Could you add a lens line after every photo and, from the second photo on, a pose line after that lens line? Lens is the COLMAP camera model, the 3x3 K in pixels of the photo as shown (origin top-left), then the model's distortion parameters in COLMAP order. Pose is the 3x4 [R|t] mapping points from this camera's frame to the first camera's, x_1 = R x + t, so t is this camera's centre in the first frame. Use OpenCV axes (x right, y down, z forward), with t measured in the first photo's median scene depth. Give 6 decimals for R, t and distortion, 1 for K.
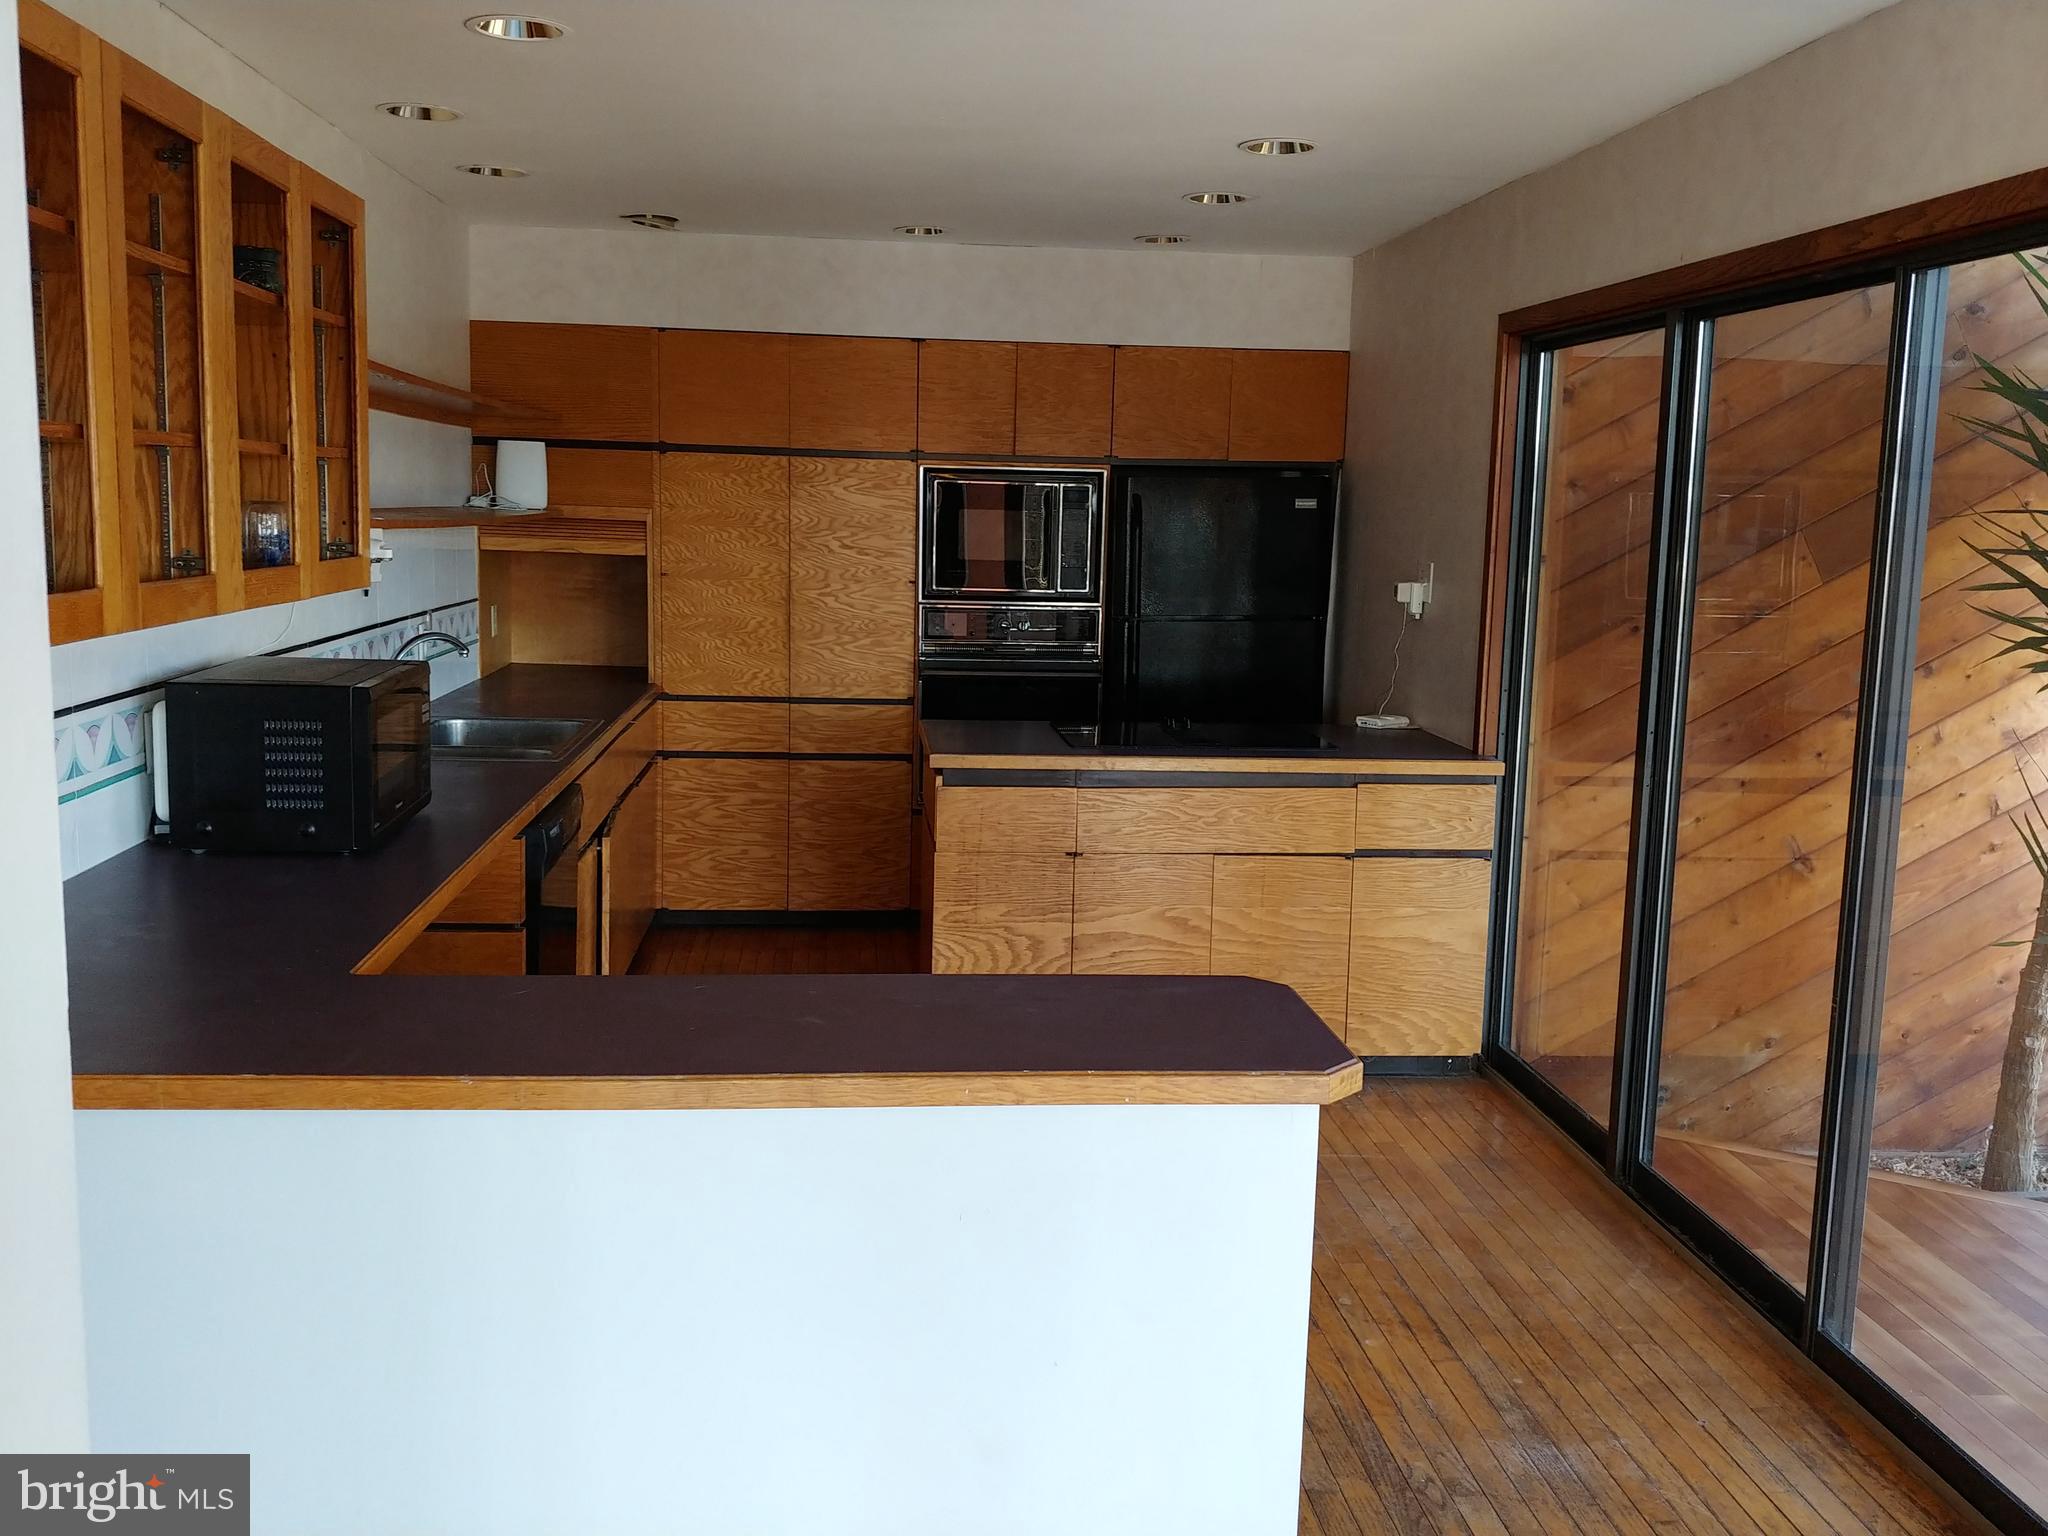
lens RADIAL K [[1898.3, 0, 1024.0], [0, 1898.3, 768.0], [0, 0, 1]] dist [0.154764, -0.000765]
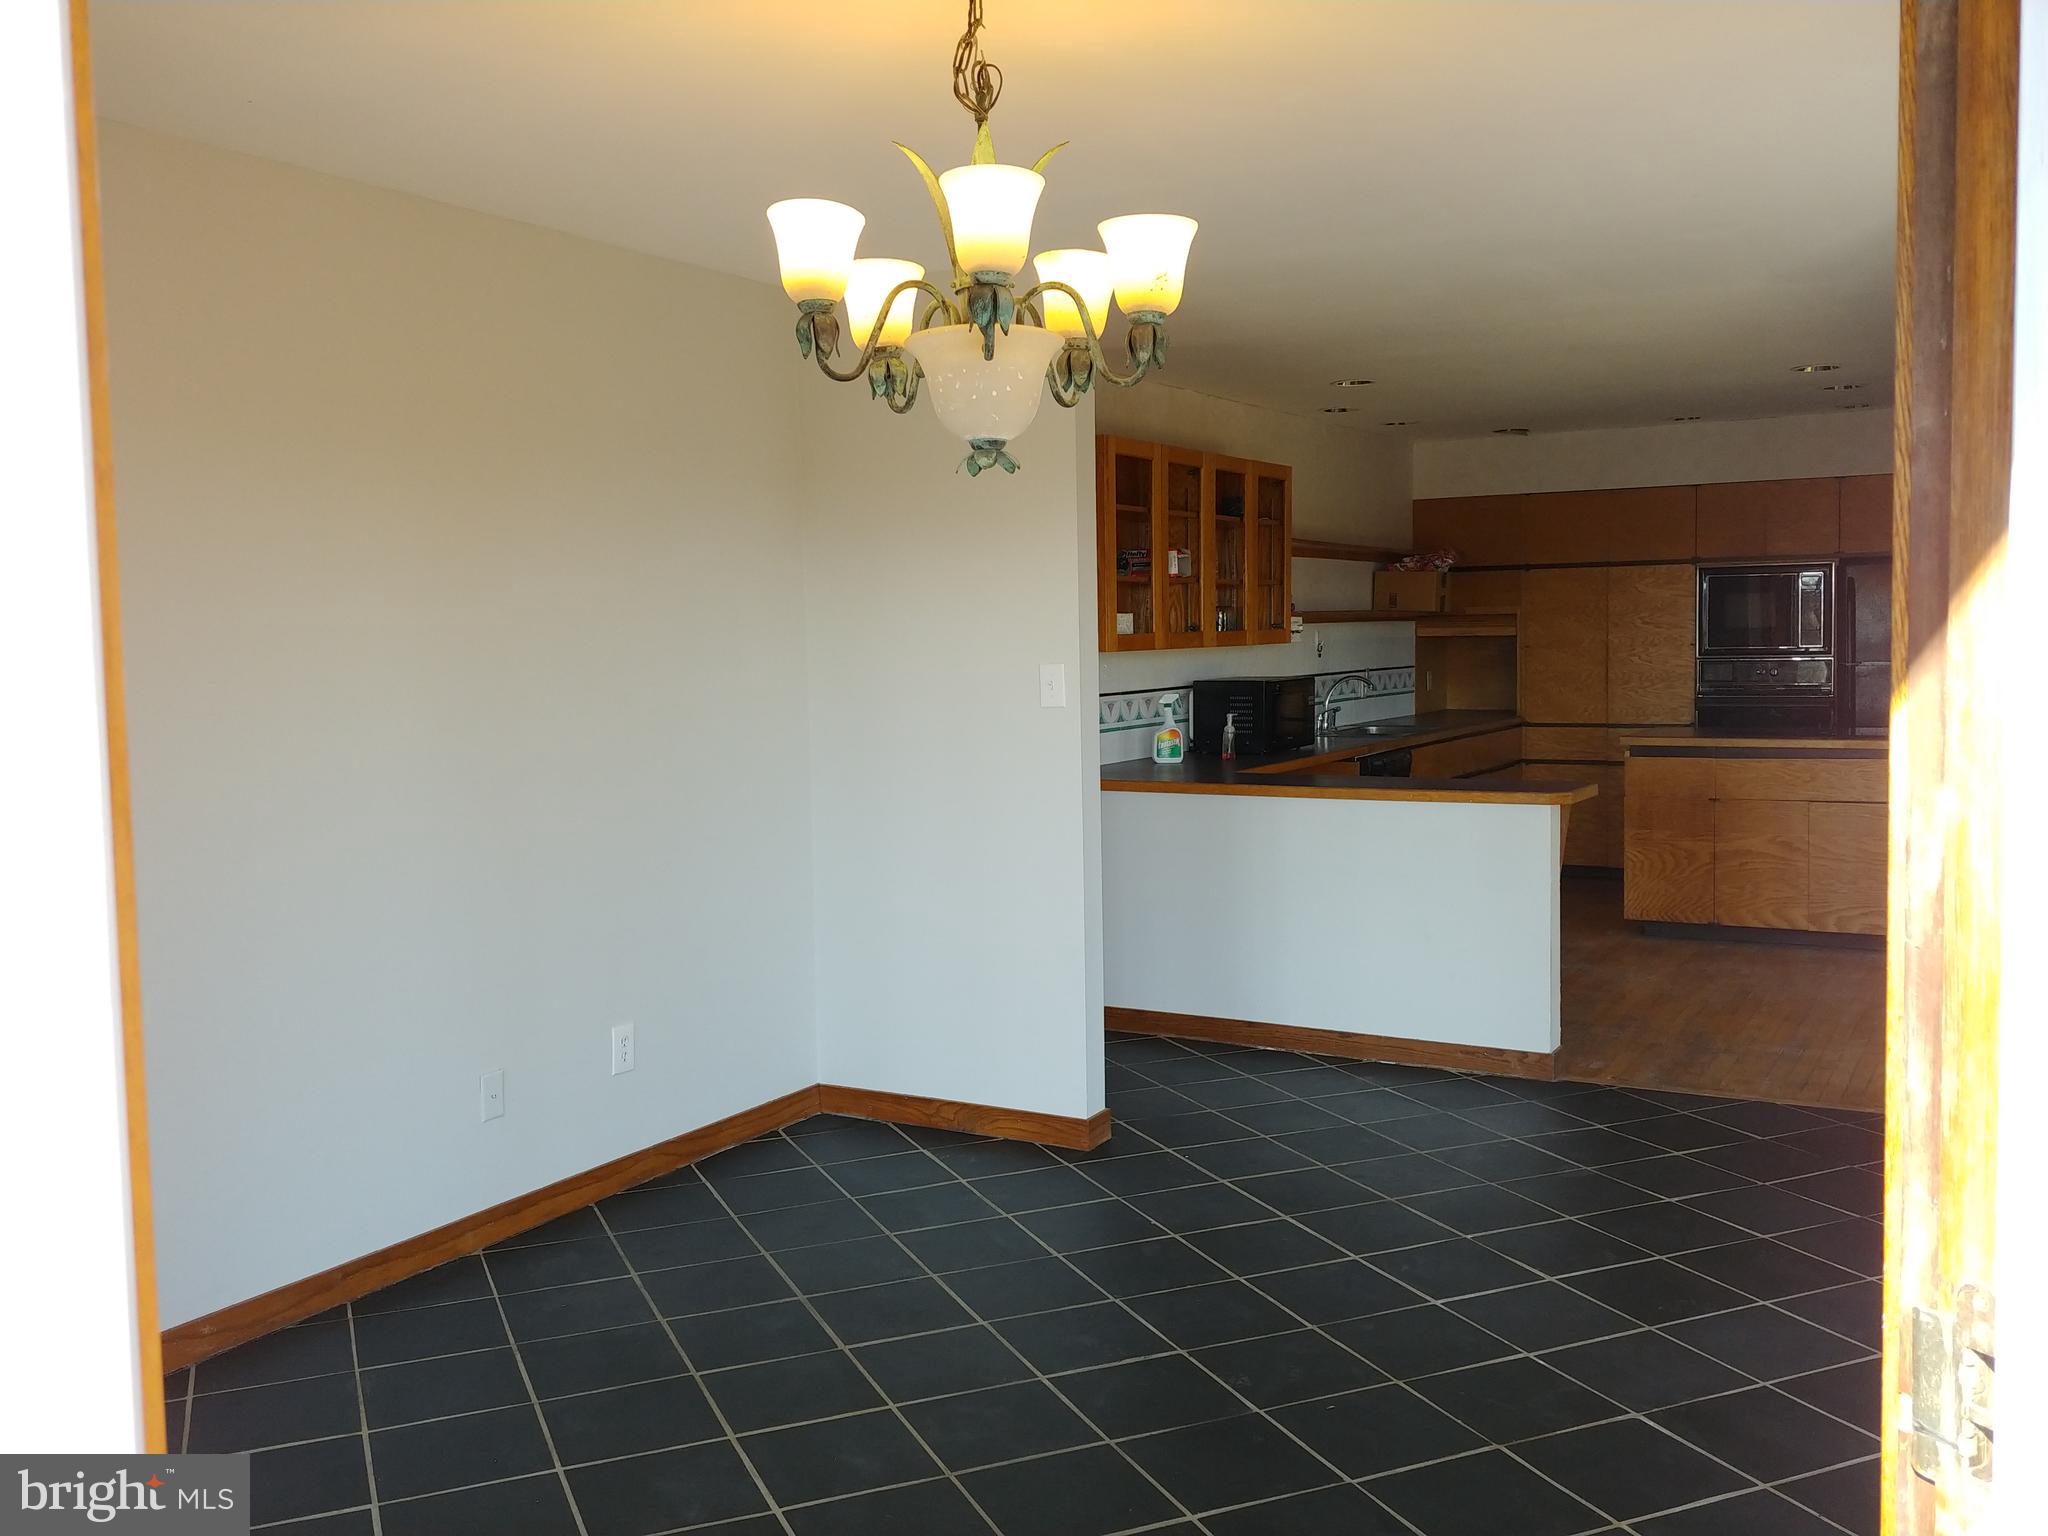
lens RADIAL K [[1819.0, 0, 996.6], [0, 1819.0, 762.1], [0, 0, 1]] dist [-0.003105, -0.016926]
pose [[0.816320, -0.002215, -0.577595, 0.322272], [-0.035897, 0.997865, -0.054560, 0.091772], [0.576483, 0.065272, 0.814498, -0.467411]]
